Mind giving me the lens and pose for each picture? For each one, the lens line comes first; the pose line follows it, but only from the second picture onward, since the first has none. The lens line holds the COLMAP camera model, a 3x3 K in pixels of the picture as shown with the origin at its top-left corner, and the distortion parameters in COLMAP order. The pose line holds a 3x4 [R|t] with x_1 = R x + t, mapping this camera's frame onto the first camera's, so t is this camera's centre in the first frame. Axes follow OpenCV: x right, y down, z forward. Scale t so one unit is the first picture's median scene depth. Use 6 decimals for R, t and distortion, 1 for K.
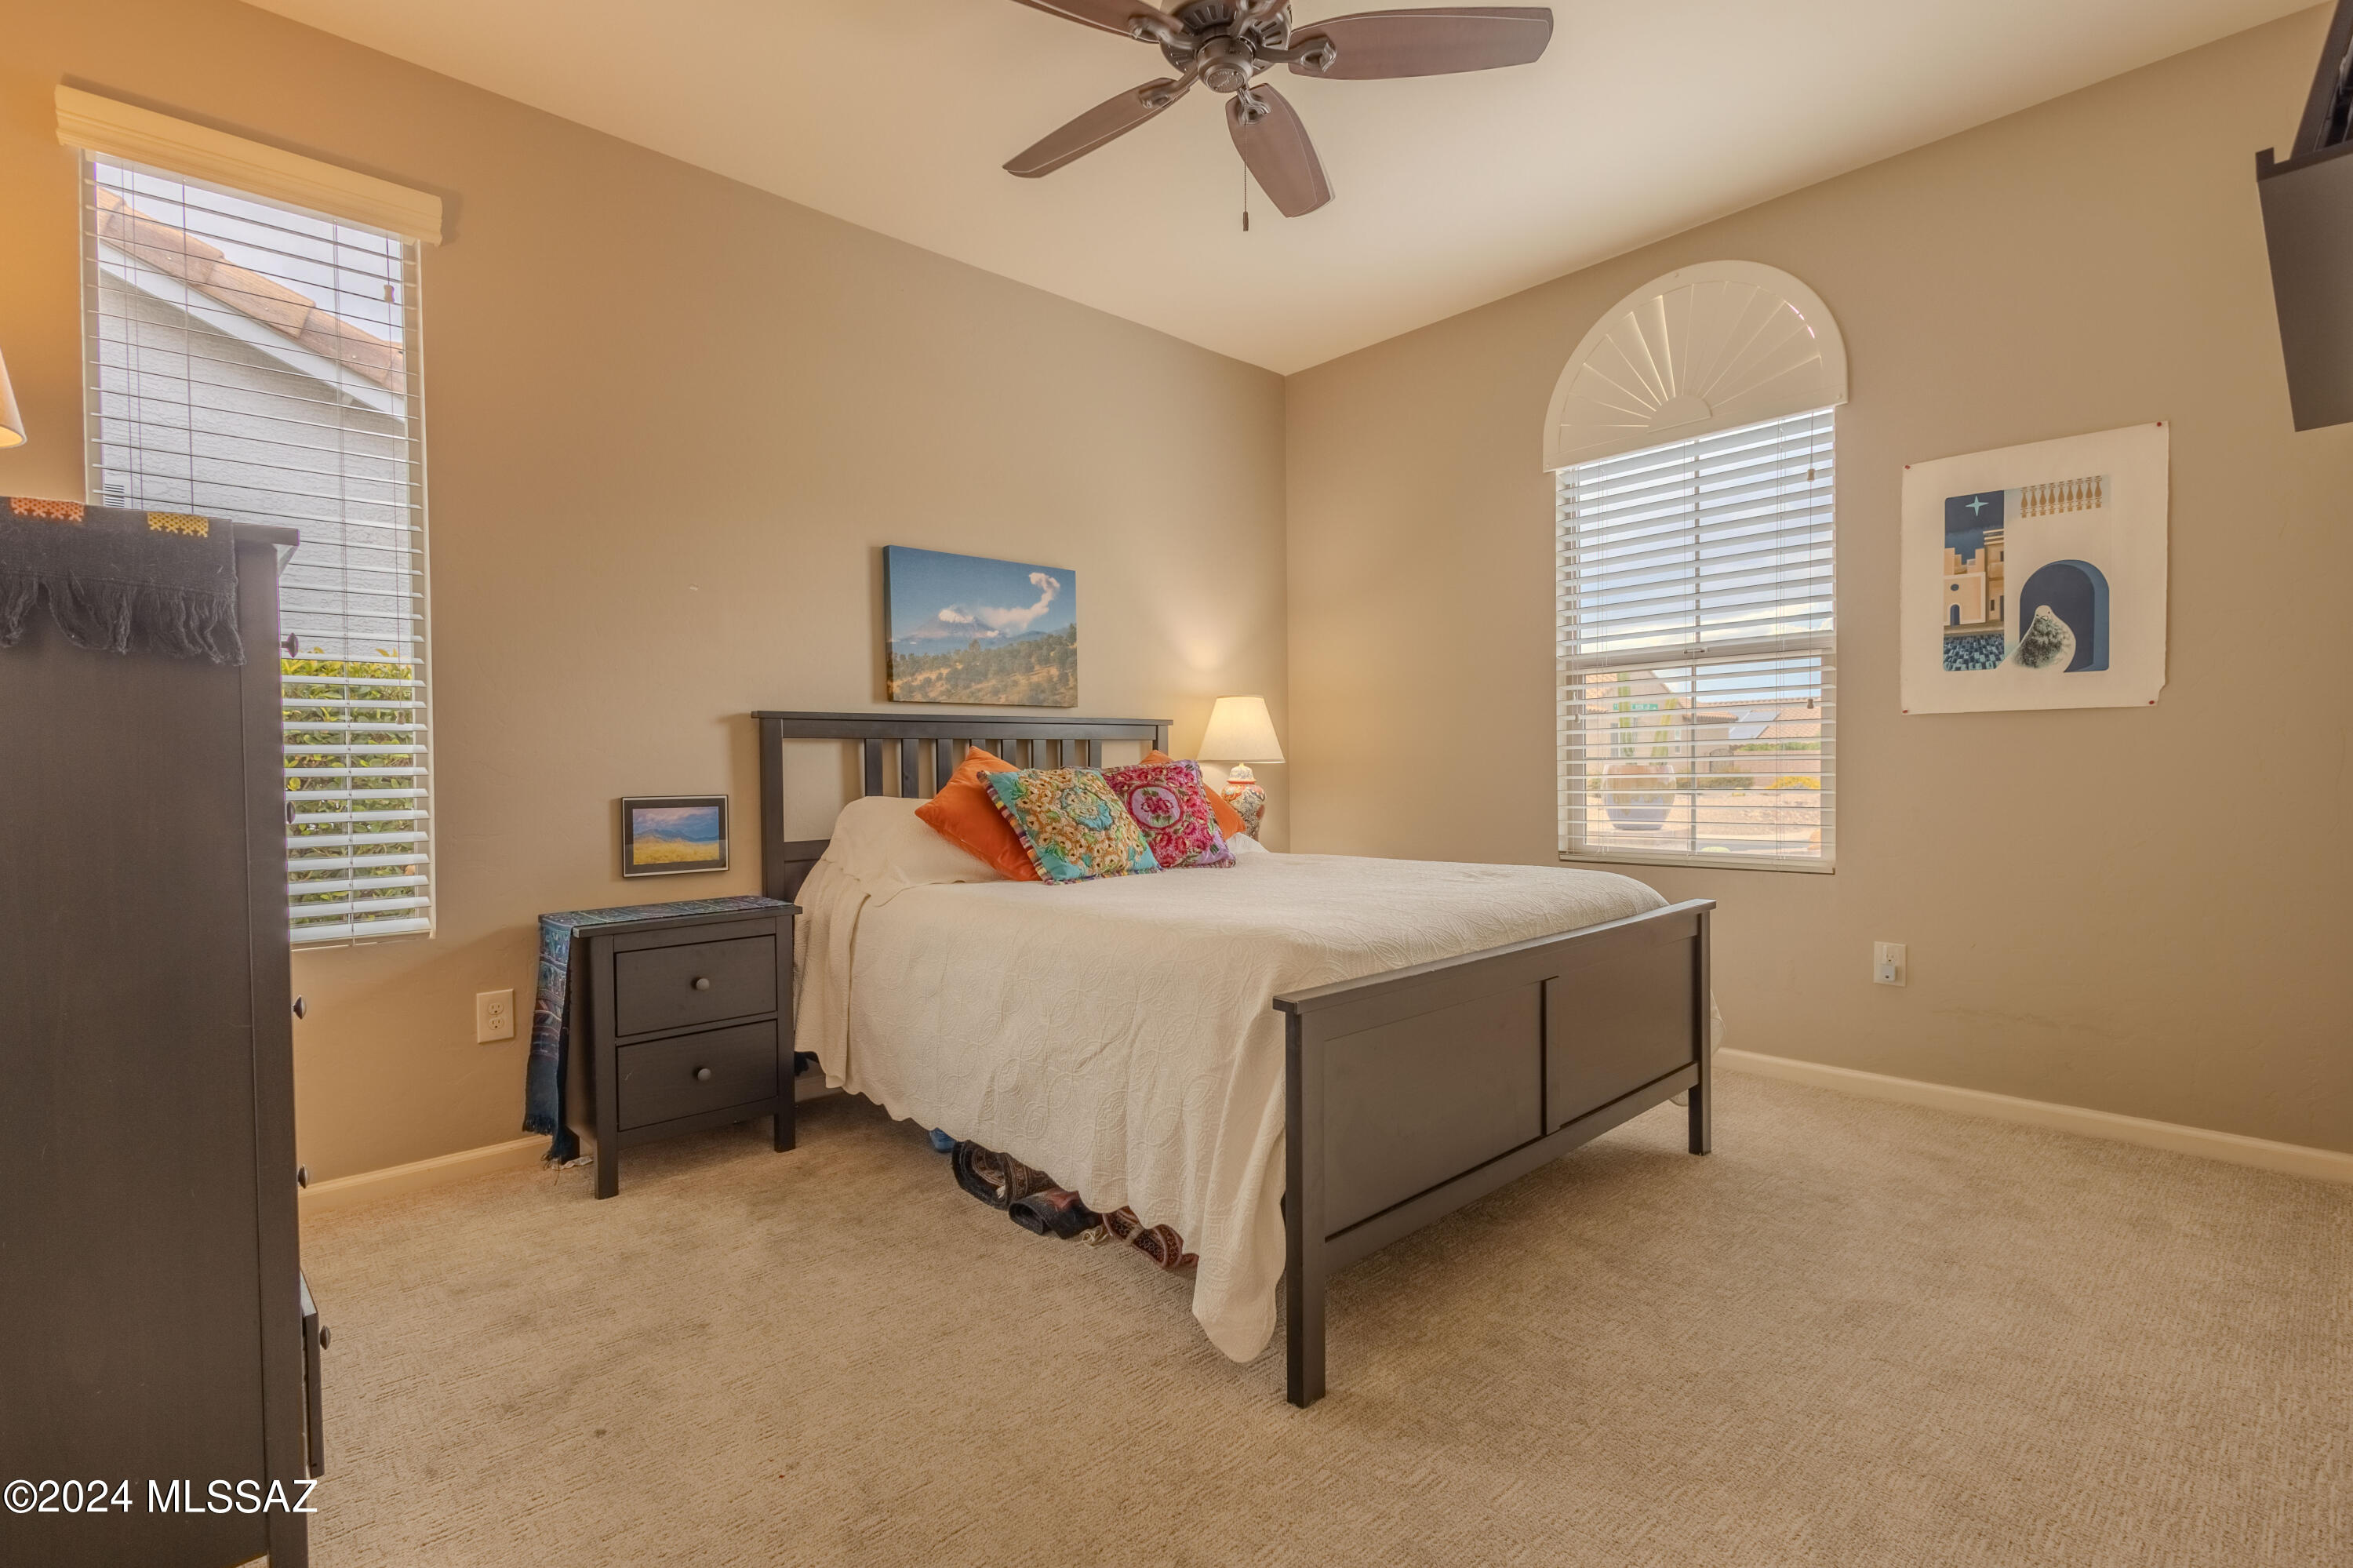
lens RADIAL K [[1091.1, 0, 1174.3], [0, 1091.1, 802.6], [0, 0, 1]] dist [0.009632, -0.000680]
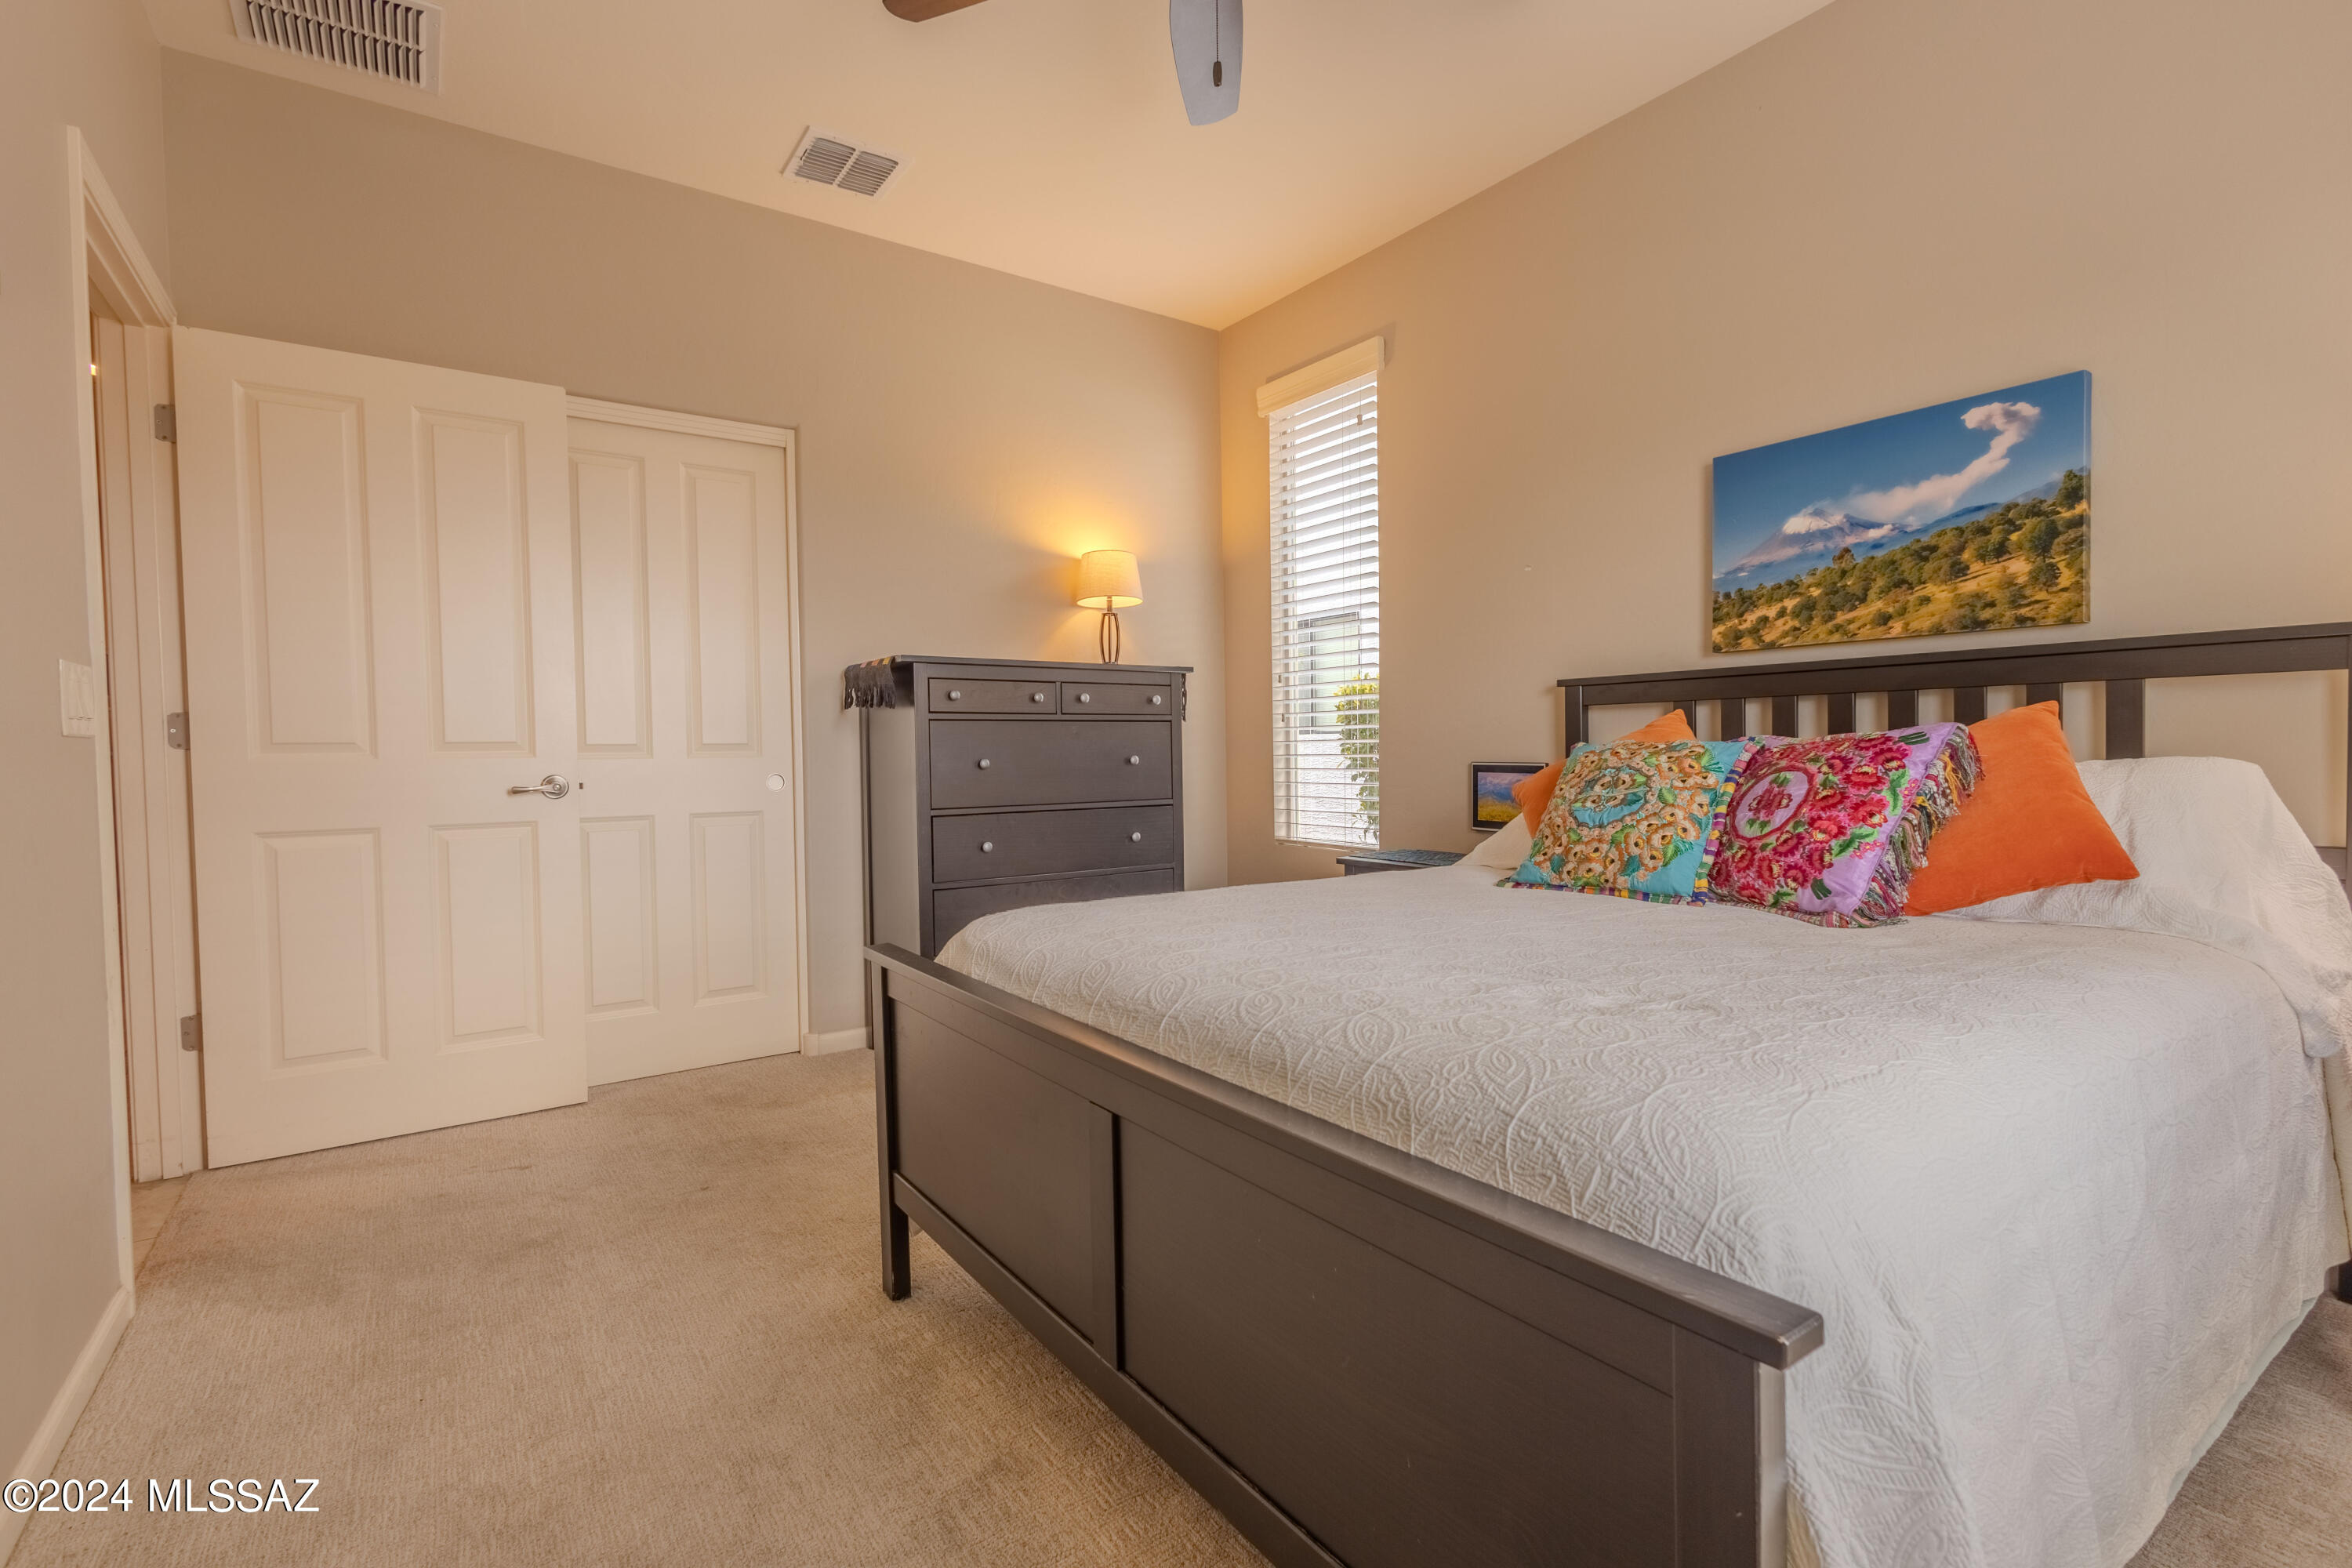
lens RADIAL K [[1090.6, 0, 1173.8], [0, 1090.6, 802.6], [0, 0, 1]] dist [0.009632, -0.000680]
pose [[-0.151740, 0.069759, -0.985956, 0.572120], [-0.012948, 0.997280, 0.072553, -0.033825], [0.988336, 0.023775, -0.150424, 0.688311]]
